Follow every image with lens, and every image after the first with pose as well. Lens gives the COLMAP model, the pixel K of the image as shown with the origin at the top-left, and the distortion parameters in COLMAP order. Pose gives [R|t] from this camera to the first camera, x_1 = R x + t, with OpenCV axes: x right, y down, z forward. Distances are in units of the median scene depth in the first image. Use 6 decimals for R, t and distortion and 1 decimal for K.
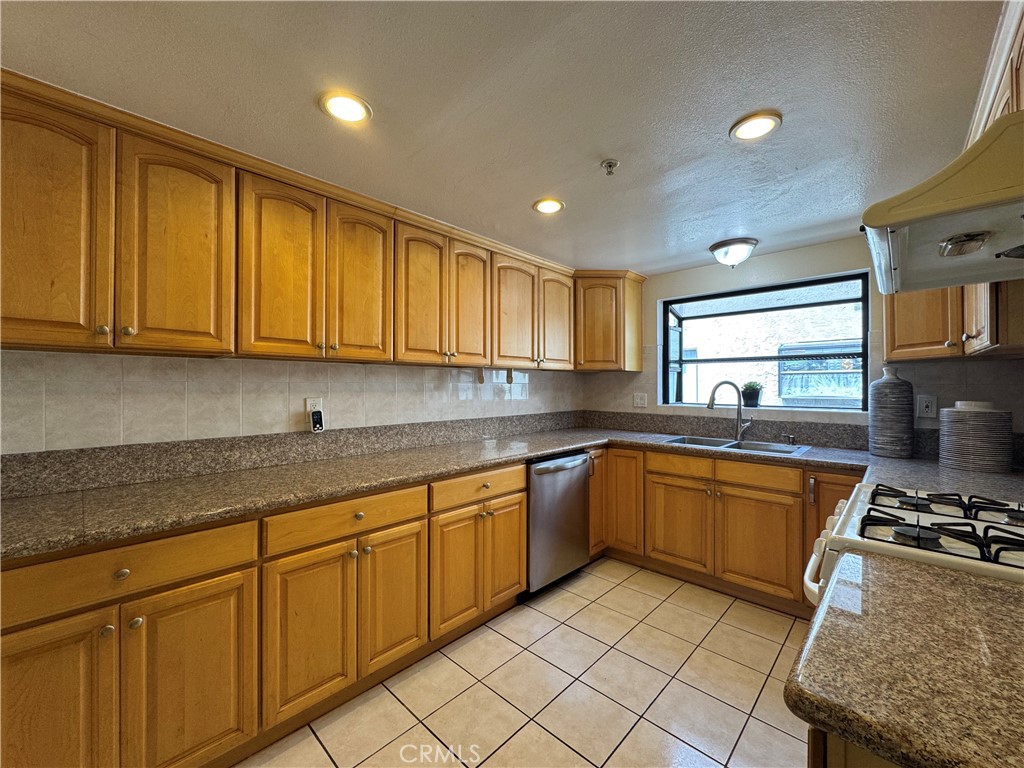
lens RADIAL K [[412.3, 0, 513.4], [0, 412.3, 384.7], [0, 0, 1]] dist [-0.002320, 0.000068]
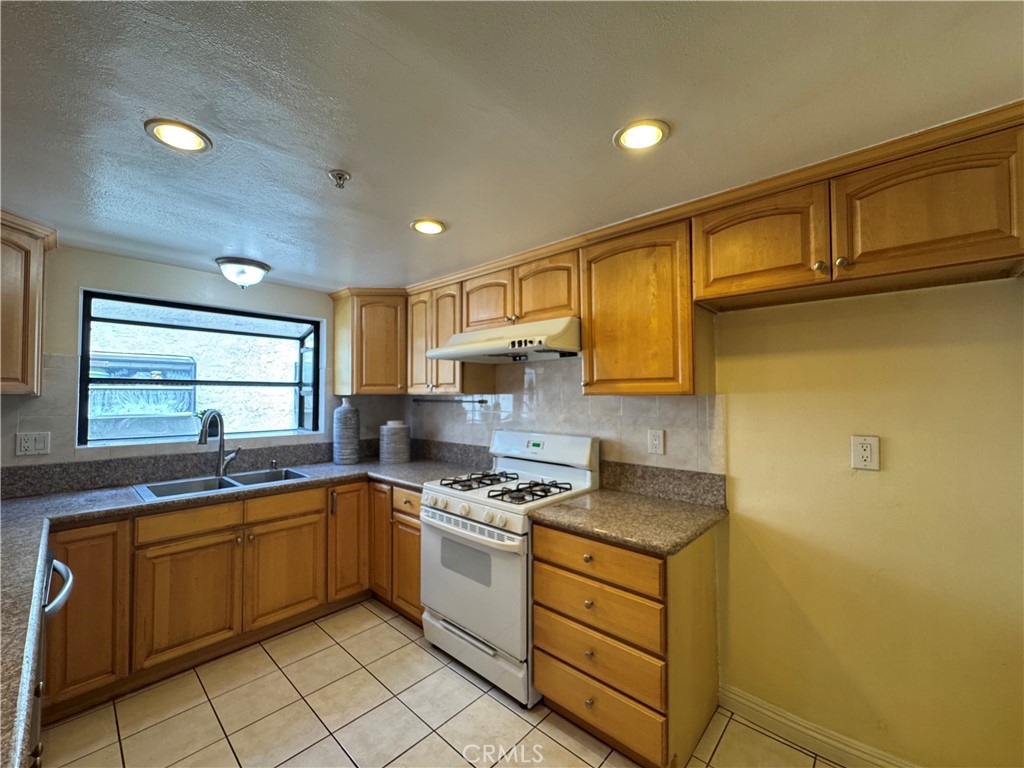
lens RADIAL K [[412.3, 0, 509.3], [0, 412.3, 383.9], [0, 0, 1]] dist [-0.002320, 0.000068]
pose [[-0.011805, 0.025868, 0.999596, -0.396076], [-0.005299, 0.999650, -0.025932, -0.049075], [-0.999916, -0.005603, -0.011664, 0.413192]]
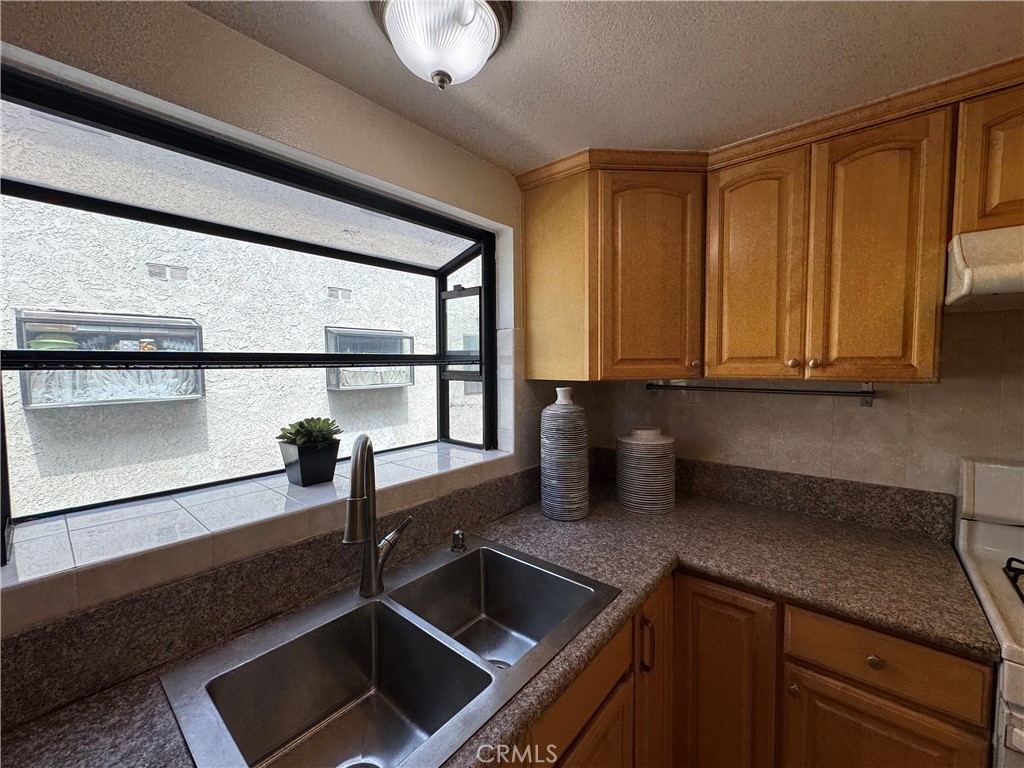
lens RADIAL K [[412.3, 0, 509.1], [0, 412.3, 385.0], [0, 0, 1]] dist [-0.002320, 0.000068]
pose [[-0.039381, -0.053808, 0.997774, 0.205353], [0.000551, 0.998548, 0.053872, -0.070887], [-0.999224, 0.002671, -0.039294, 0.967903]]
